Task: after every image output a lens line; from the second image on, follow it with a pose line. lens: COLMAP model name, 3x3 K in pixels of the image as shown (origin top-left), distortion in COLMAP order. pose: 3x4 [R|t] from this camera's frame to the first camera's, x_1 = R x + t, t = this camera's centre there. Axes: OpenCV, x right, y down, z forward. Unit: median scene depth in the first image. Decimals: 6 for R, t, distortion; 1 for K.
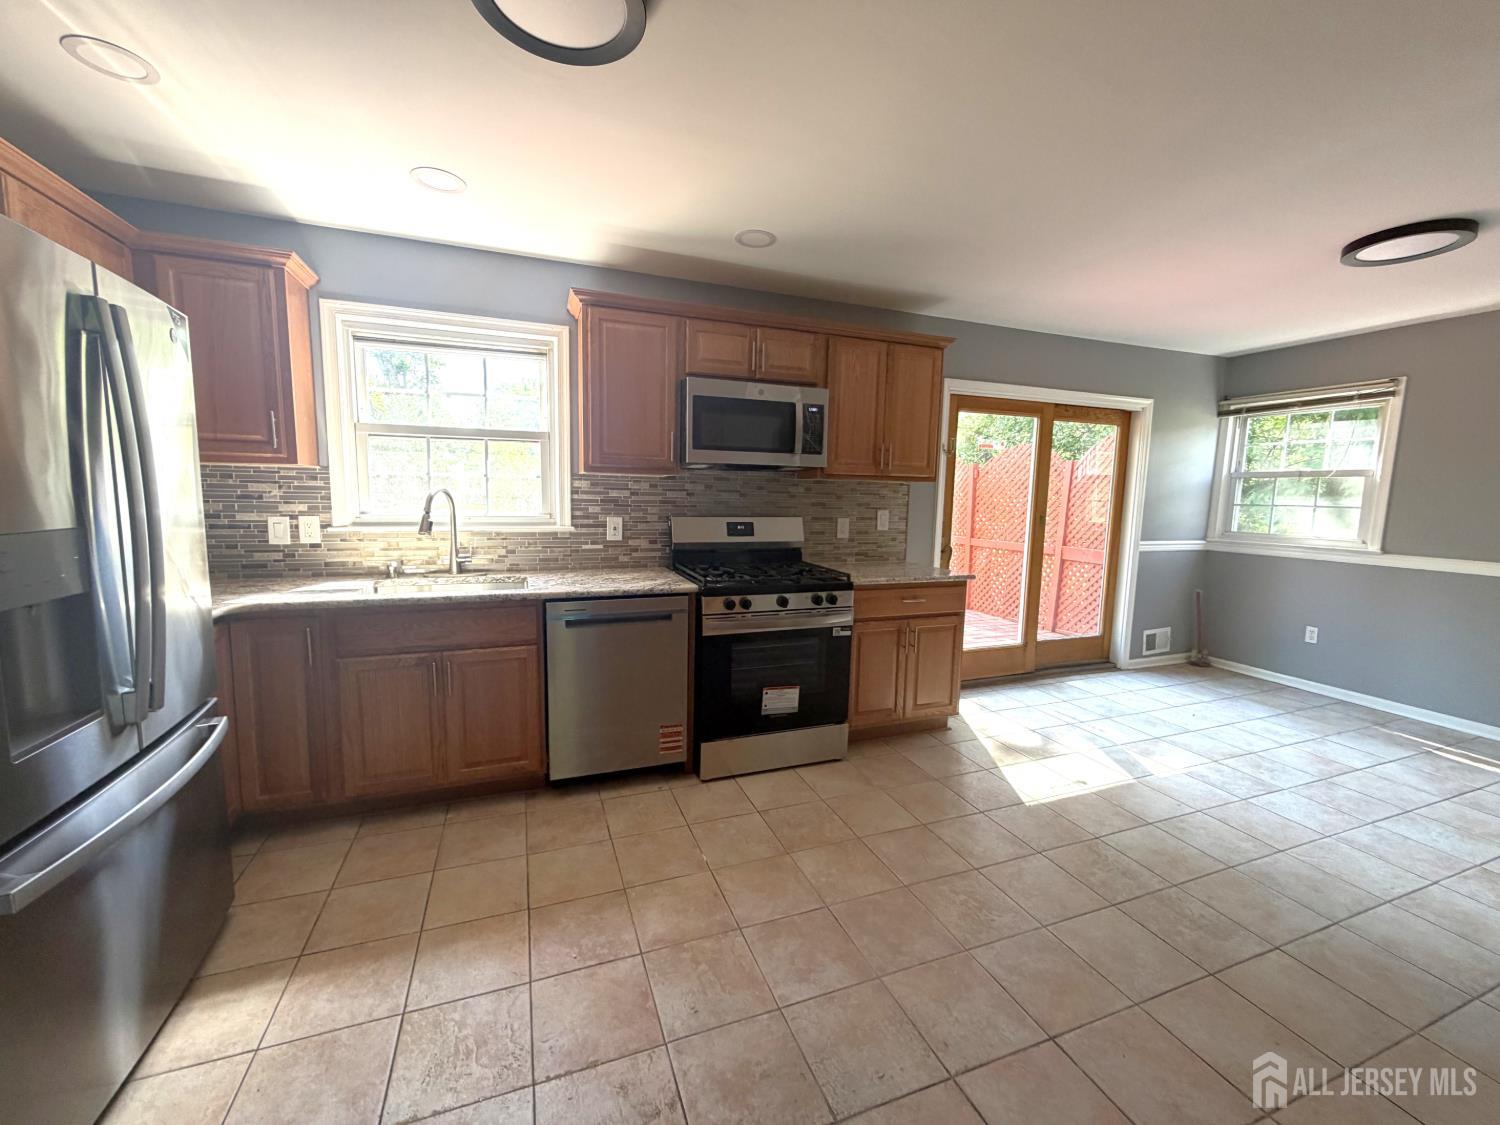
lens RADIAL K [[599.7, 0, 747.6], [0, 599.7, 557.9], [0, 0, 1]] dist [0.000671, -0.000772]
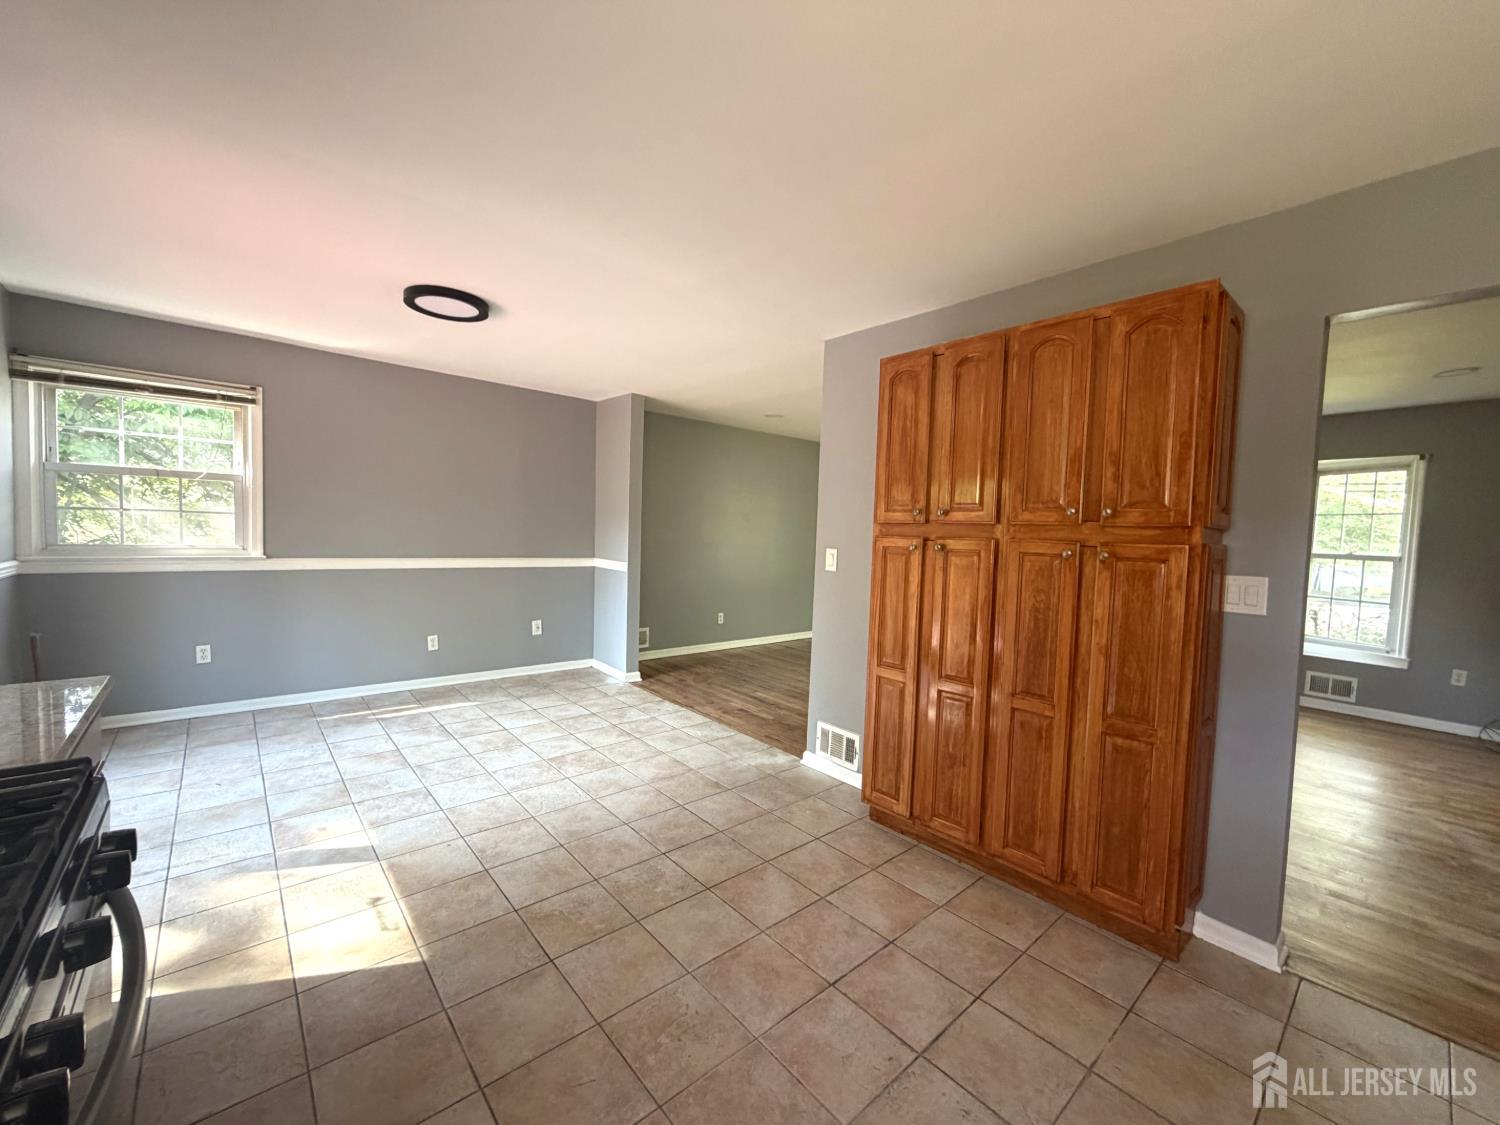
lens RADIAL K [[599.7, 0, 745.9], [0, 599.7, 560.4], [0, 0, 1]] dist [0.000671, -0.000772]
pose [[-0.345874, -0.086105, 0.934322, -0.223710], [0.057325, 0.991981, 0.112640, -0.086478], [-0.936528, 0.092519, -0.338165, 0.691980]]
